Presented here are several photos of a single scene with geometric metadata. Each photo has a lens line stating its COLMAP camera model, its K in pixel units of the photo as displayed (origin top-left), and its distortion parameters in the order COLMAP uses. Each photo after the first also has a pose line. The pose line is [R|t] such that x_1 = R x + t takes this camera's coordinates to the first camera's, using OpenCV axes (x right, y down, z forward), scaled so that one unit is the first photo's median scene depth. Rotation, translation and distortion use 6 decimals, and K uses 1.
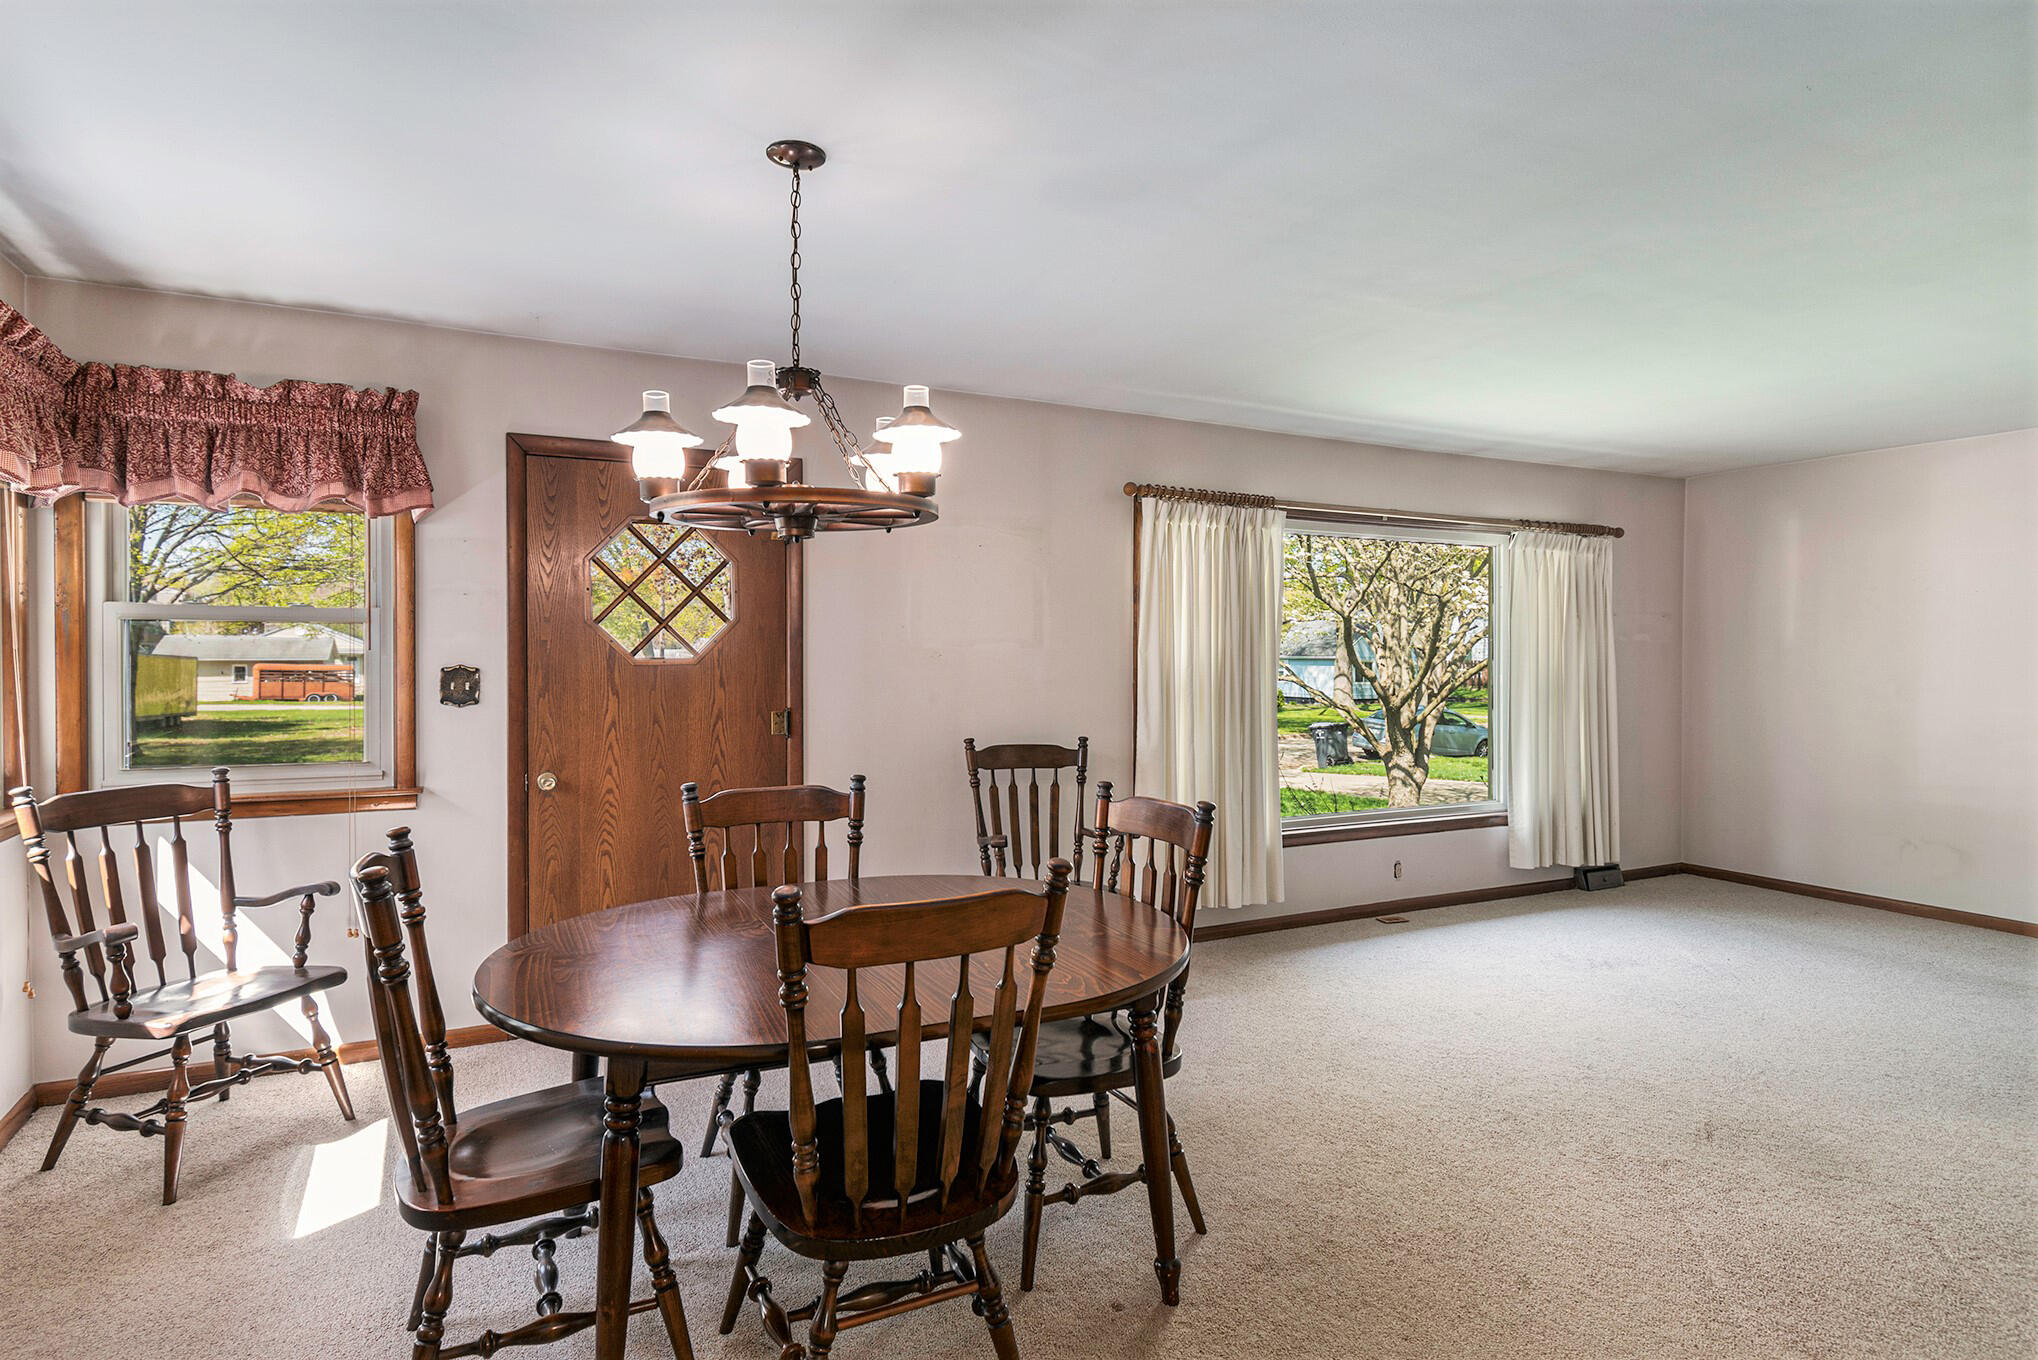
lens RADIAL K [[1031.4, 0, 1019.0], [0, 1031.4, 680.0], [0, 0, 1]] dist [-0.002625, -0.000493]
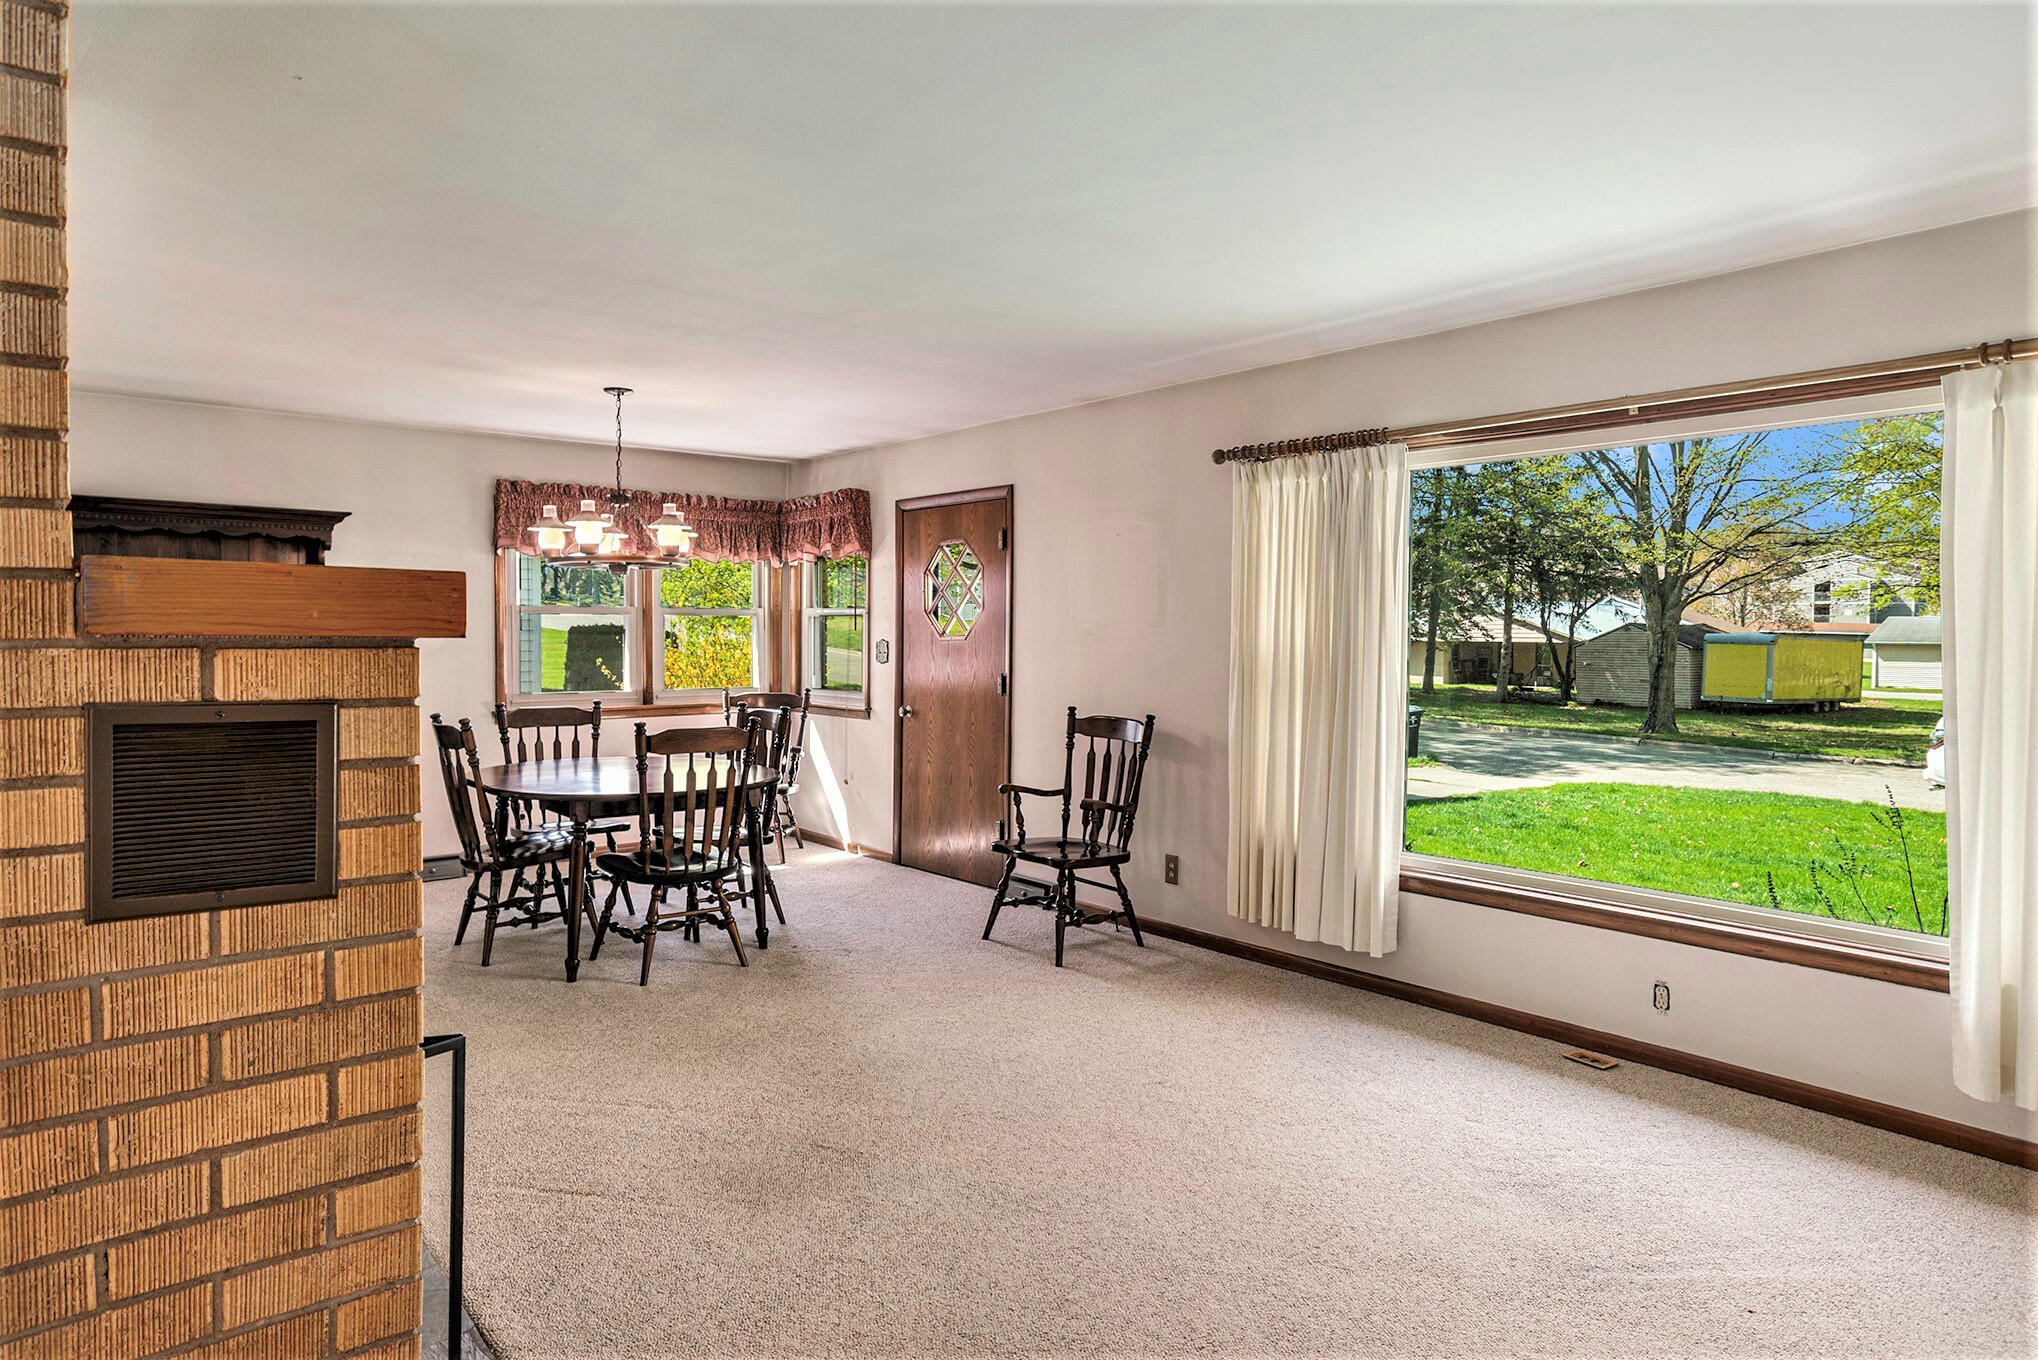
lens RADIAL K [[1200.5, 0, 1019.0], [0, 1200.5, 680.0], [0, 0, 1]] dist [-0.002596, -0.001017]
pose [[0.249183, 0.037366, -0.967735, 1.089123], [-0.024946, 0.999171, 0.032157, -0.012924], [0.968135, 0.016128, 0.249909, 0.537181]]
